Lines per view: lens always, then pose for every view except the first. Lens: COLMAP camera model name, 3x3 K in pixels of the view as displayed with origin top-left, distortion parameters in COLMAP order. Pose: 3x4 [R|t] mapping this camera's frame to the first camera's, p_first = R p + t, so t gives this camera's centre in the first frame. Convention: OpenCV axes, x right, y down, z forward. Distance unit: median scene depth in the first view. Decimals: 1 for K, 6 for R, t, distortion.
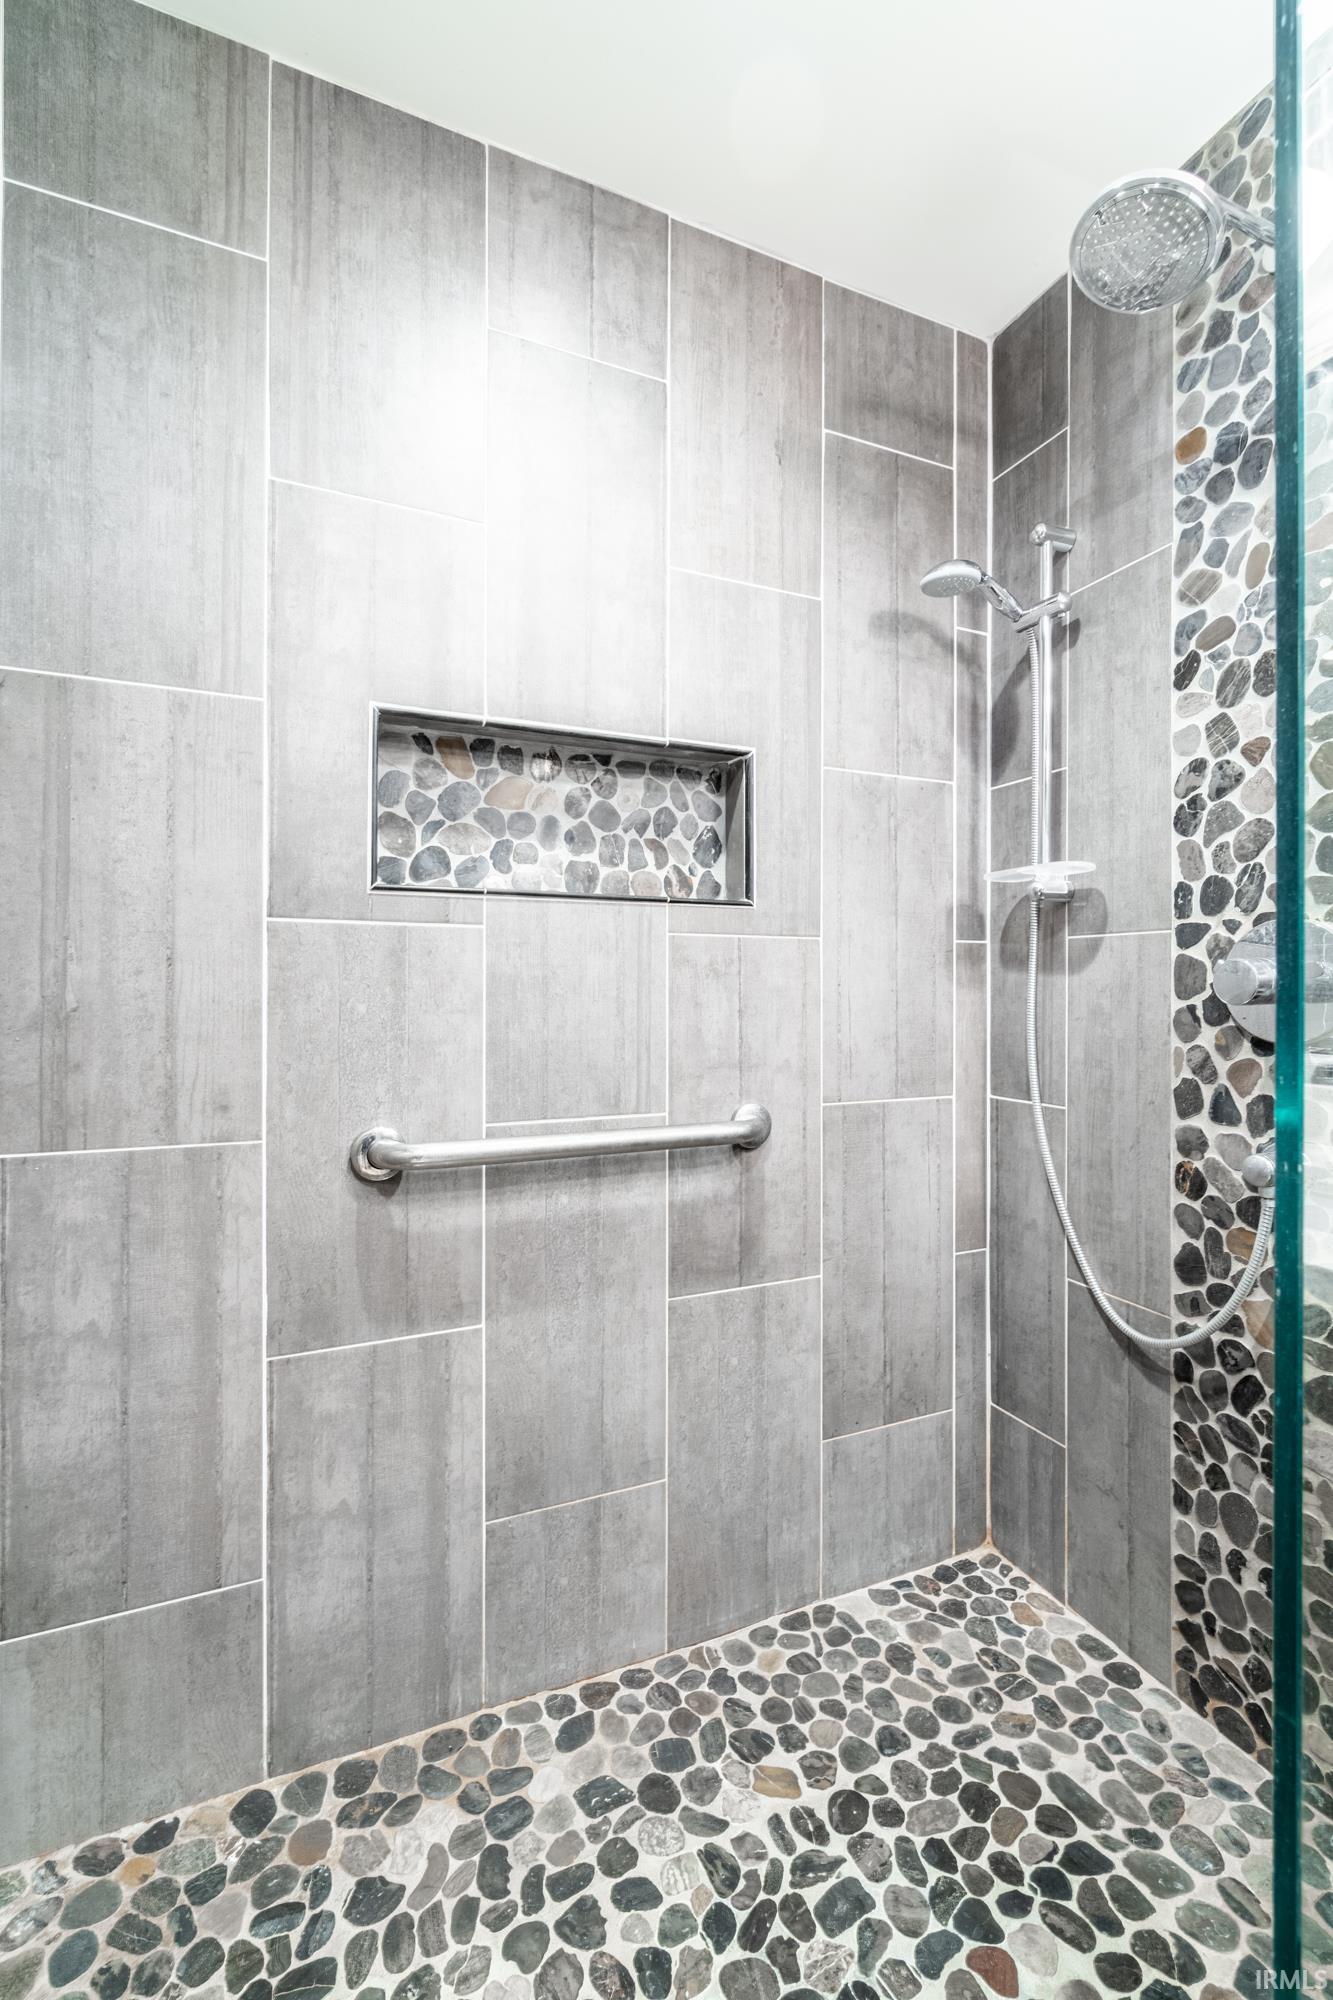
lens RADIAL K [[869.0, 0, 620.8], [0, 869.0, 977.1], [0, 0, 1]] dist [-0.003287, 0.000360]
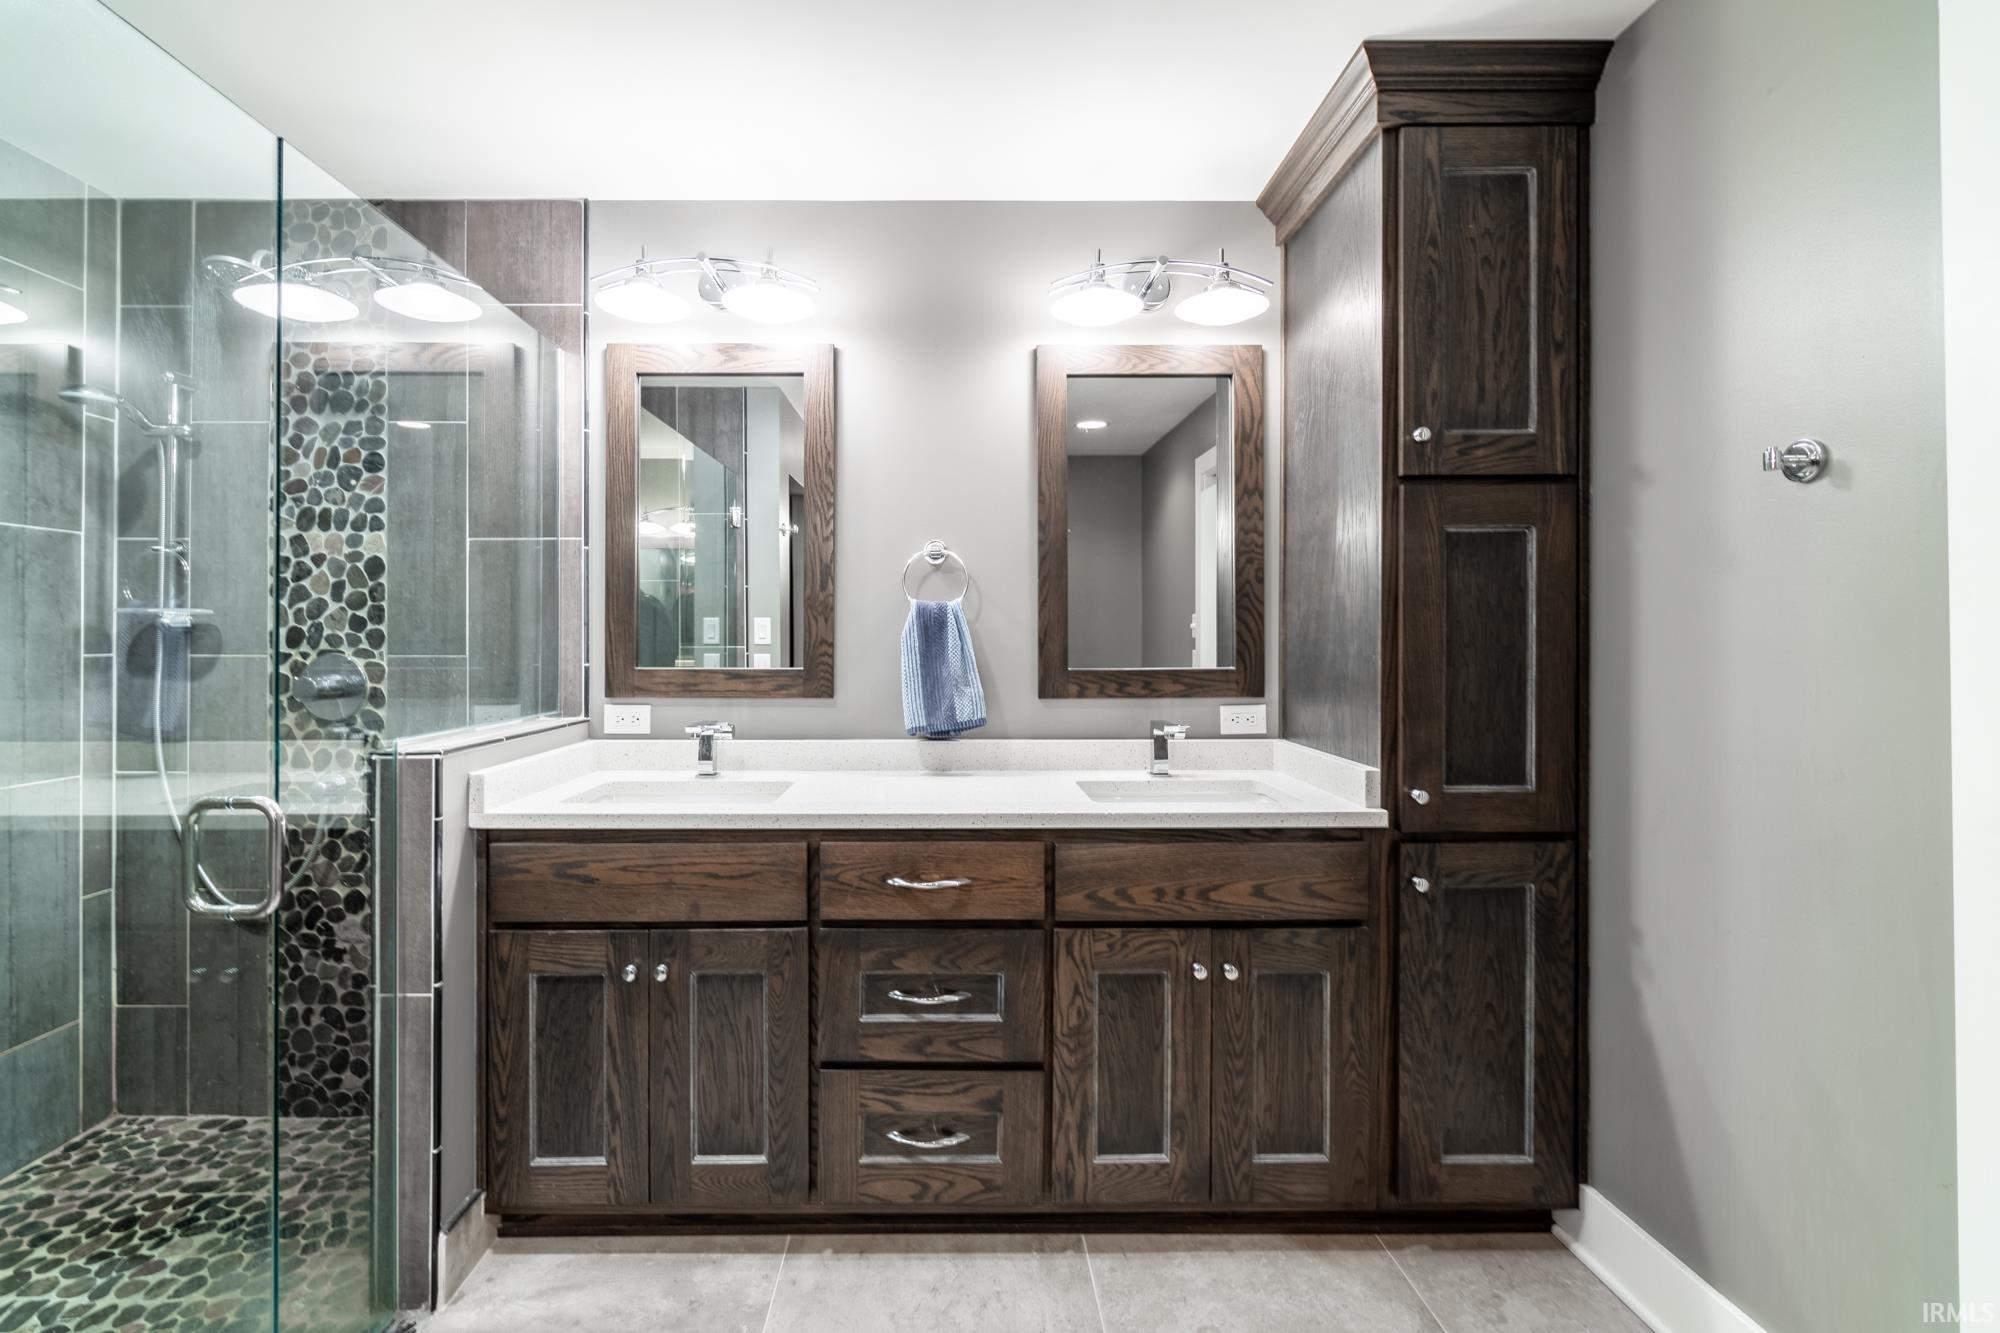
lens RADIAL K [[869.0, 0, 1002.9], [0, 869.0, 657.8], [0, 0, 1]] dist [-0.003287, 0.000360]
pose [[0.313828, -0.012870, 0.949393, -0.503020], [-0.020415, 0.999586, 0.020299, -0.114154], [-0.949261, -0.025752, 0.313435, -0.863435]]
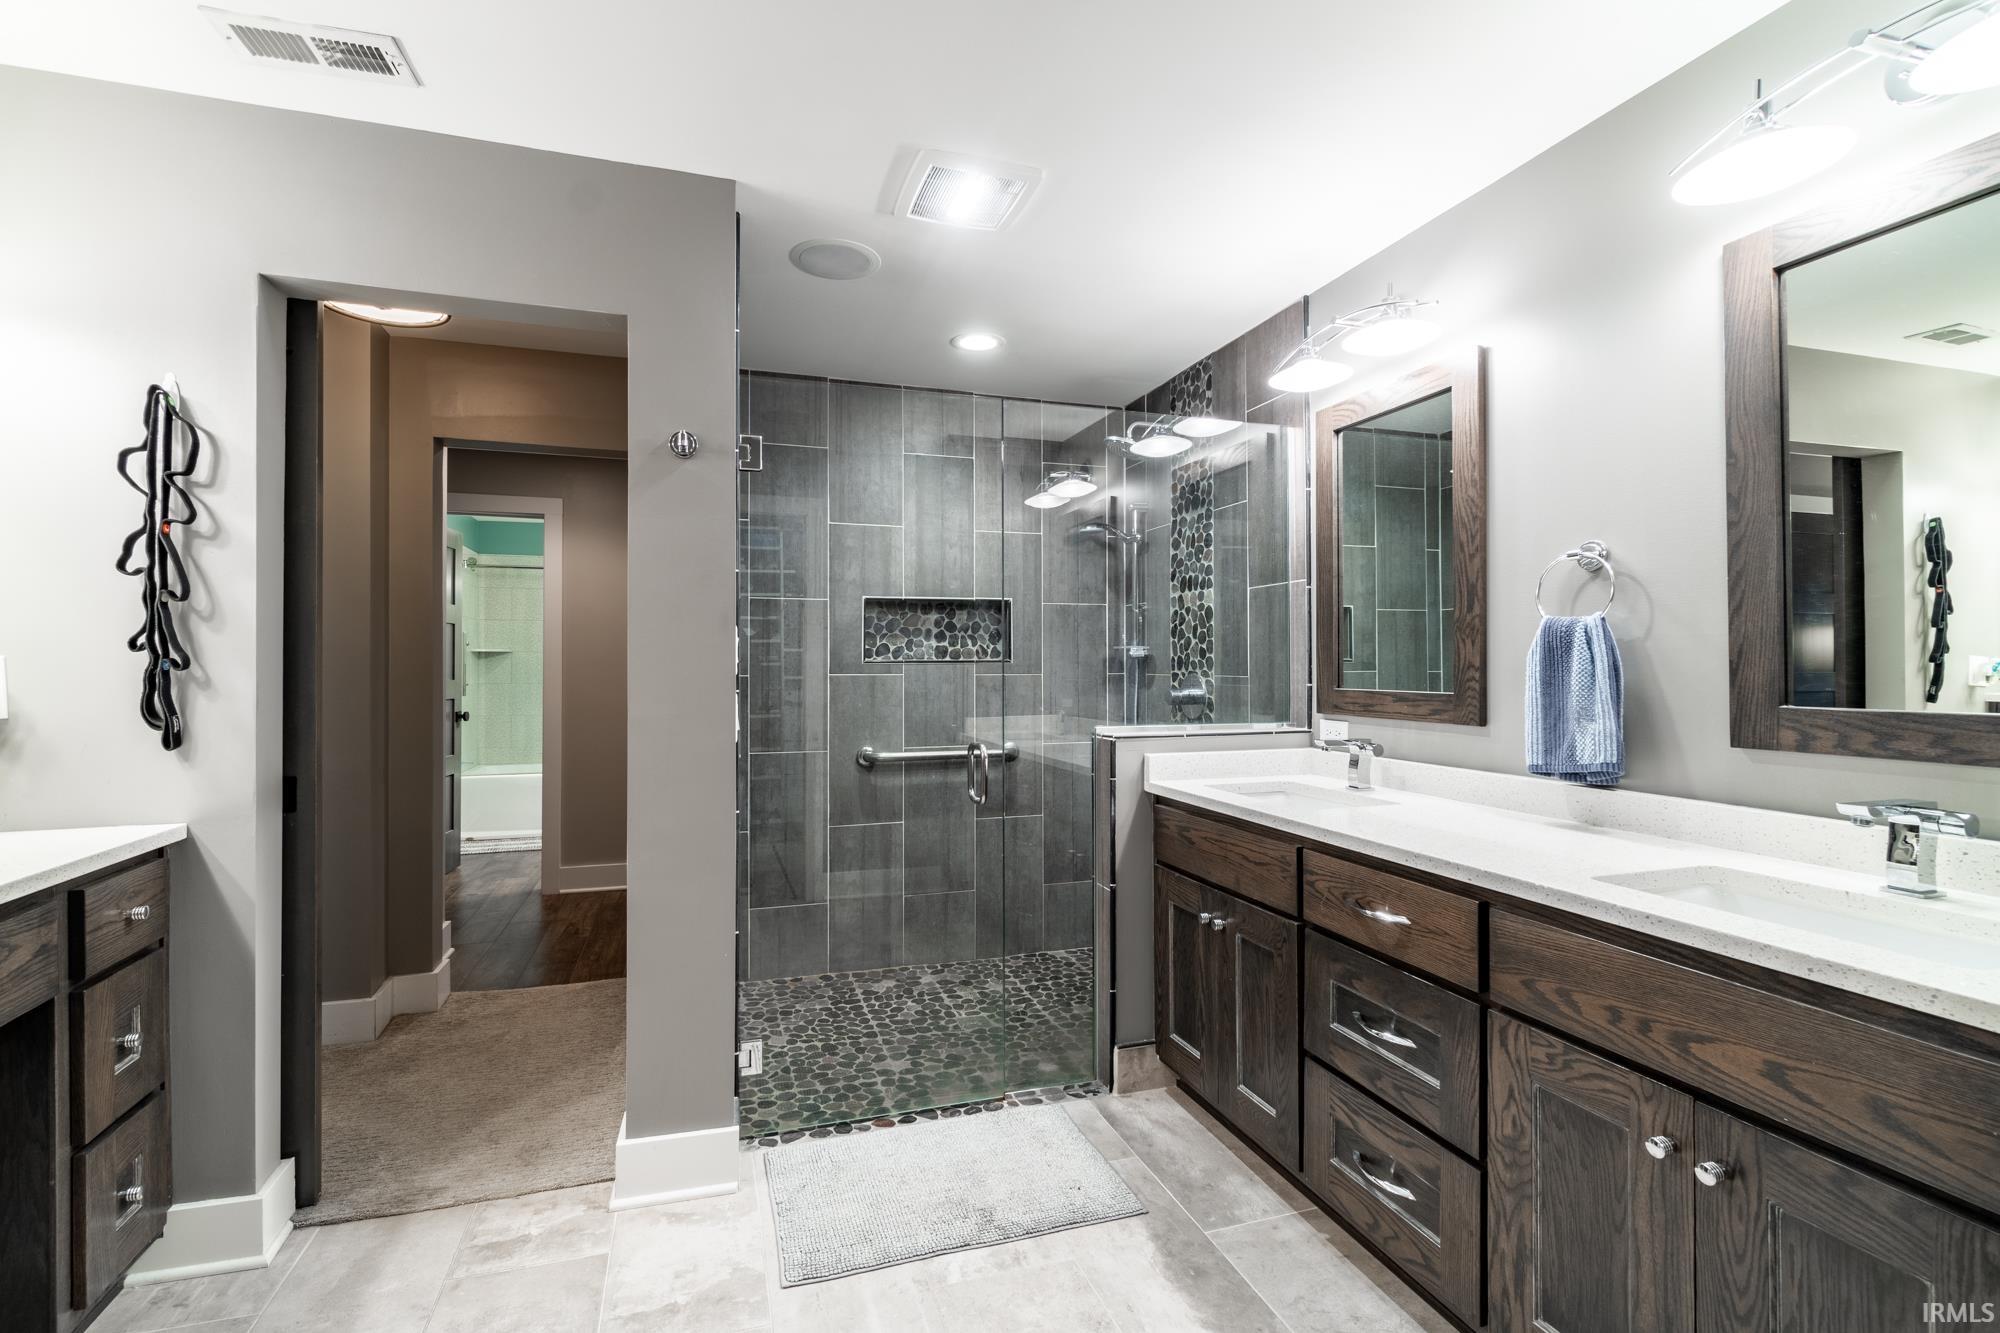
lens RADIAL K [[921.7, 0, 1002.7], [0, 921.7, 693.8], [0, 0, 1]] dist [0.015517, 0.000212]
pose [[0.999626, 0.003407, -0.027145, 0.218227], [-0.002002, 0.998665, 0.051613, -0.139853], [0.027284, -0.051539, 0.998298, -1.762254]]
